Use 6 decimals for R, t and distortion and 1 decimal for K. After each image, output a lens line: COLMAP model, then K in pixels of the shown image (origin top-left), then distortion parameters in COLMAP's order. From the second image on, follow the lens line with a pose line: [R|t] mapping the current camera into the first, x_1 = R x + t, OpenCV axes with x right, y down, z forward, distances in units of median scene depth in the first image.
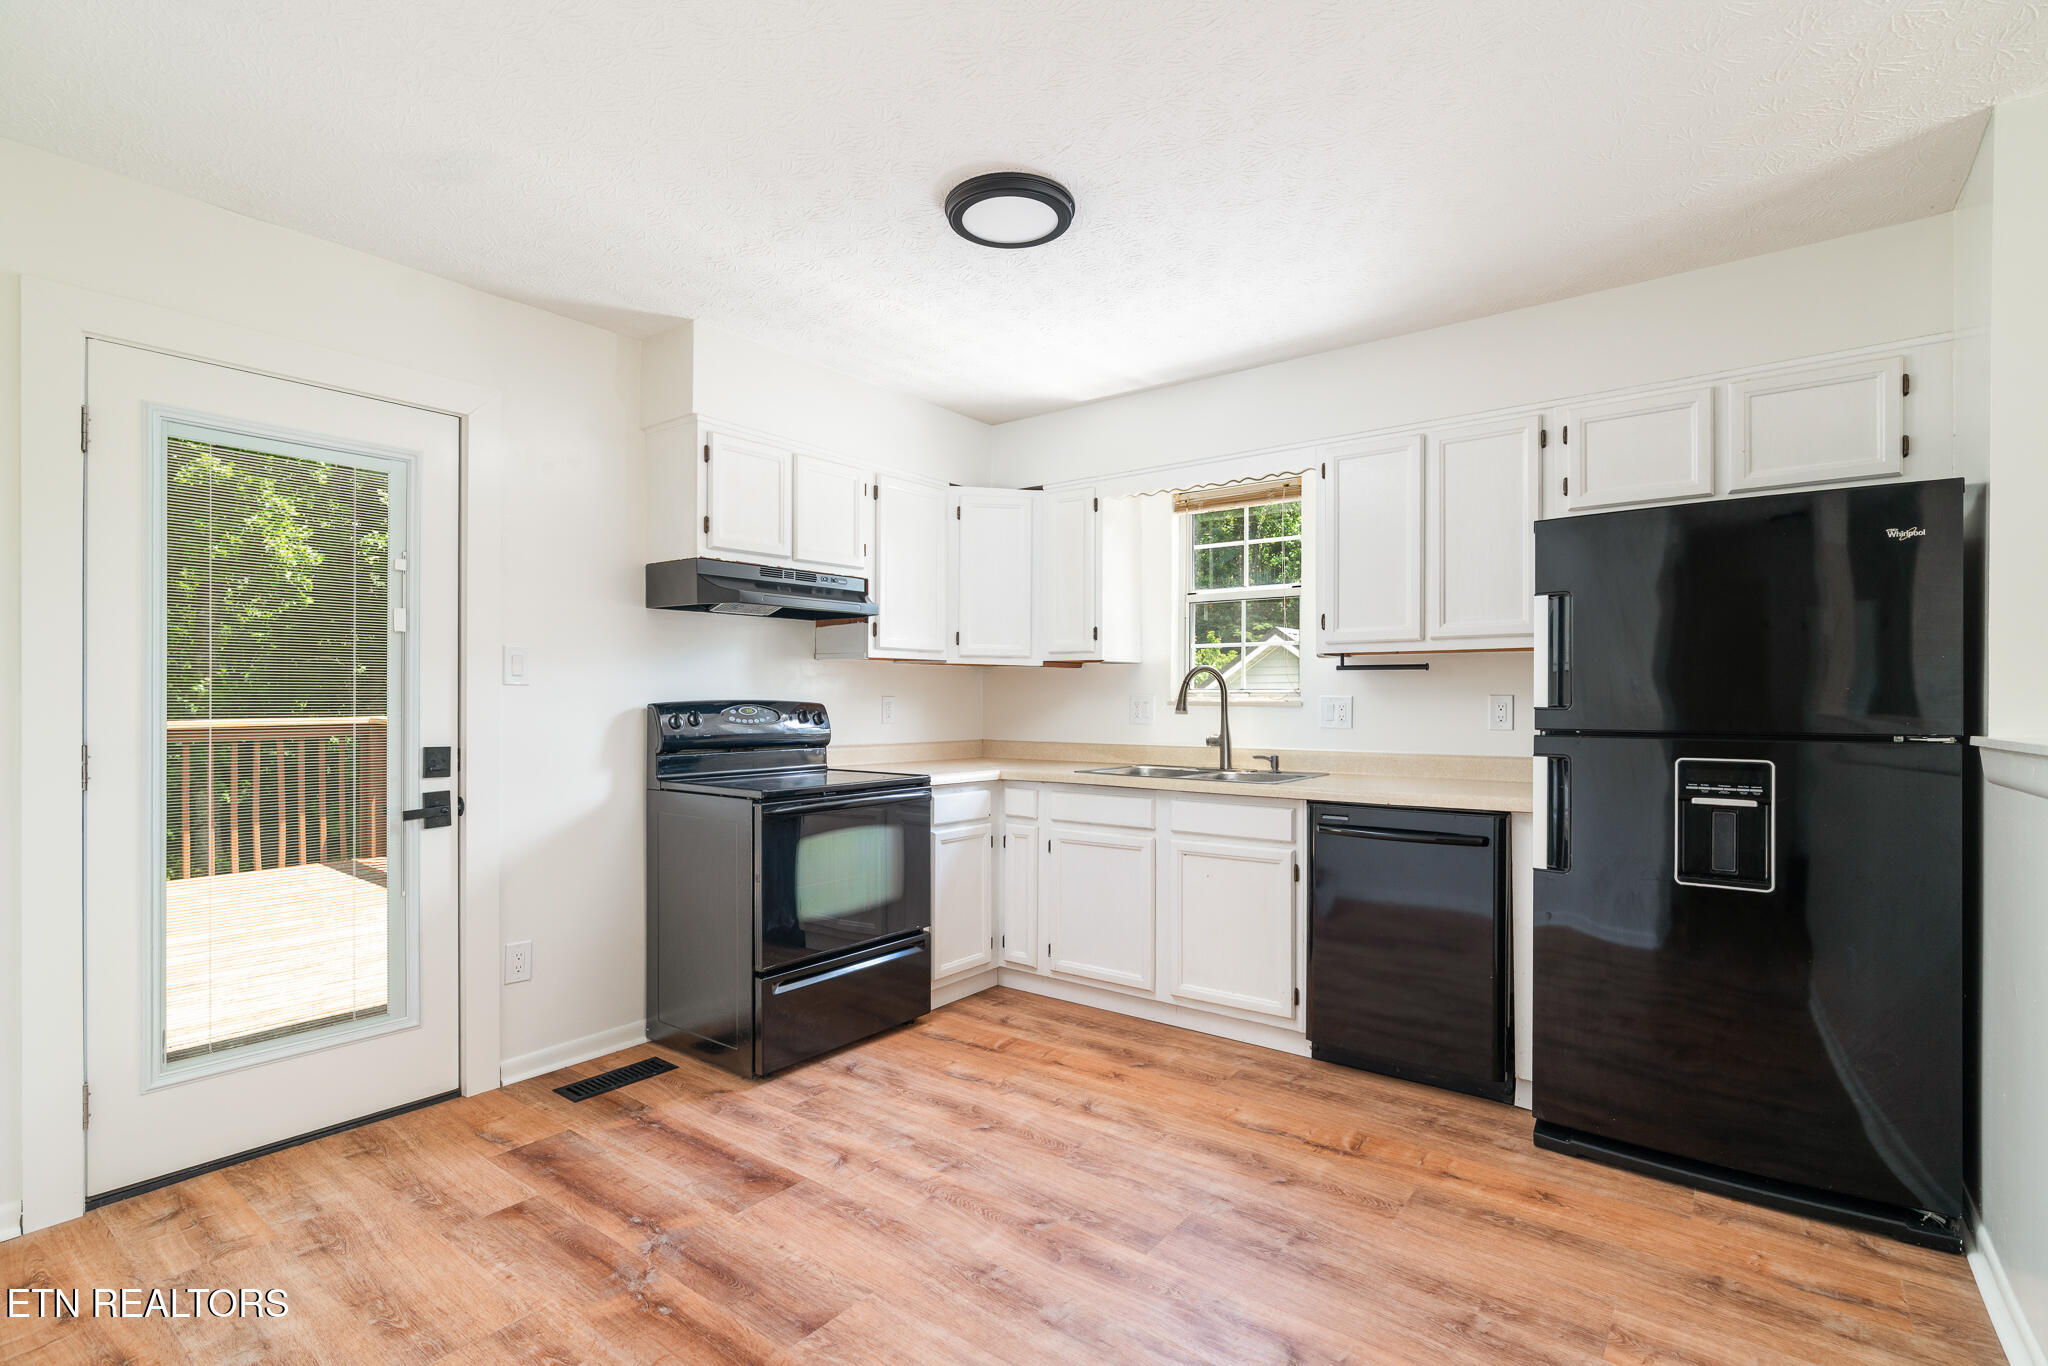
lens RADIAL K [[943.1, 0, 1021.5], [0, 943.1, 702.8], [0, 0, 1]] dist [-0.001905, 0.000464]
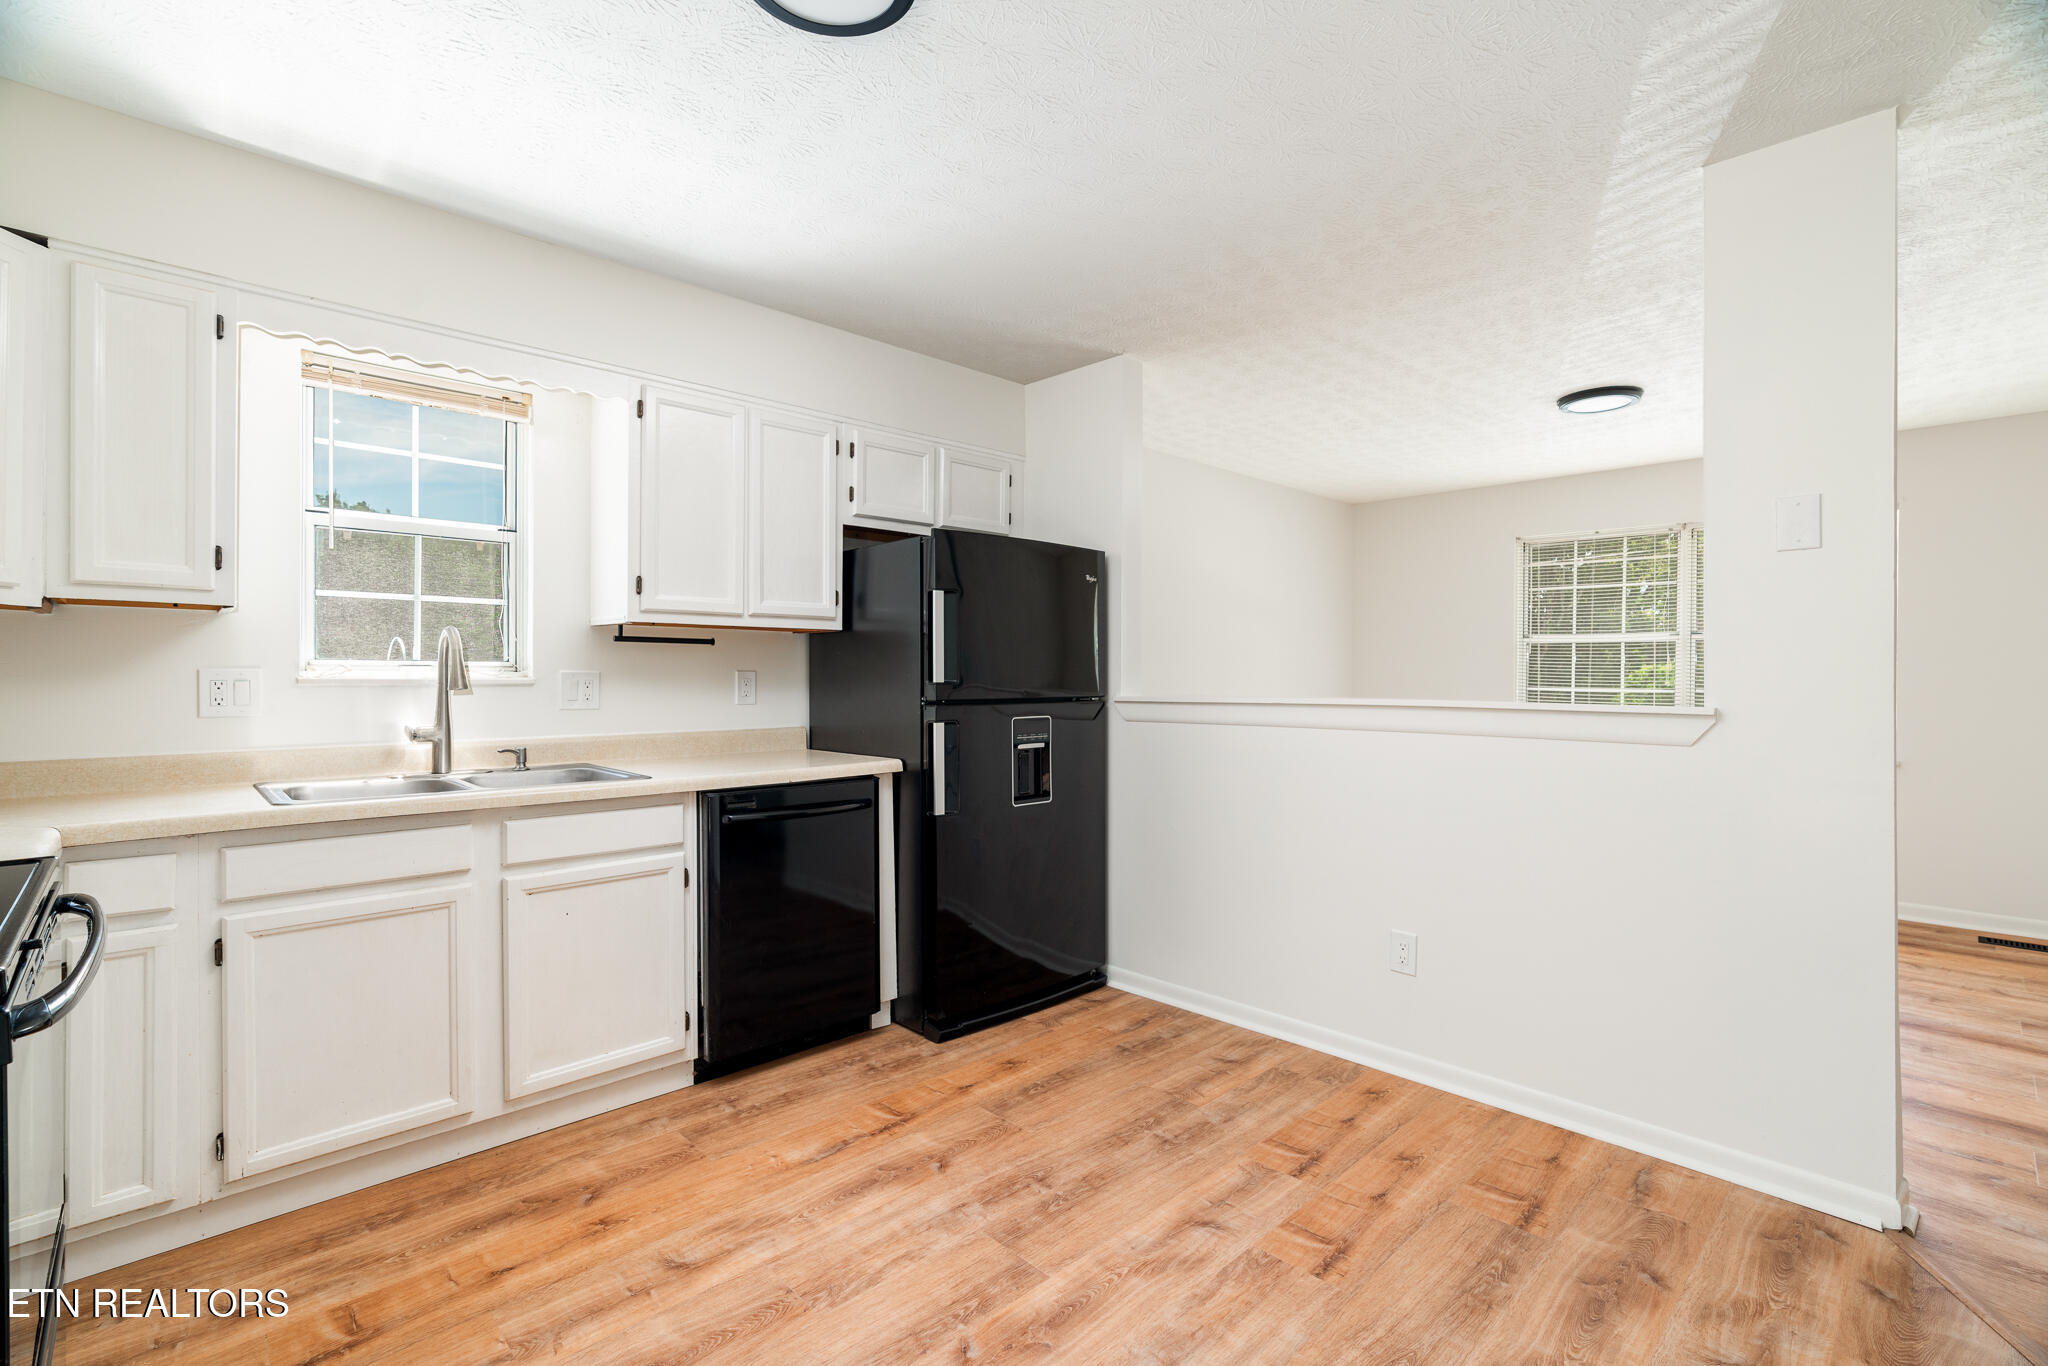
lens RADIAL K [[917.9, 0, 1024.0], [0, 917.9, 683.0], [0, 0, 1]] dist [-0.018062, 0.009202]
pose [[0.160045, -0.010907, 0.987050, -0.583684], [0.001985, 0.999940, 0.010728, -0.006606], [-0.987108, 0.000242, 0.160057, 0.684883]]
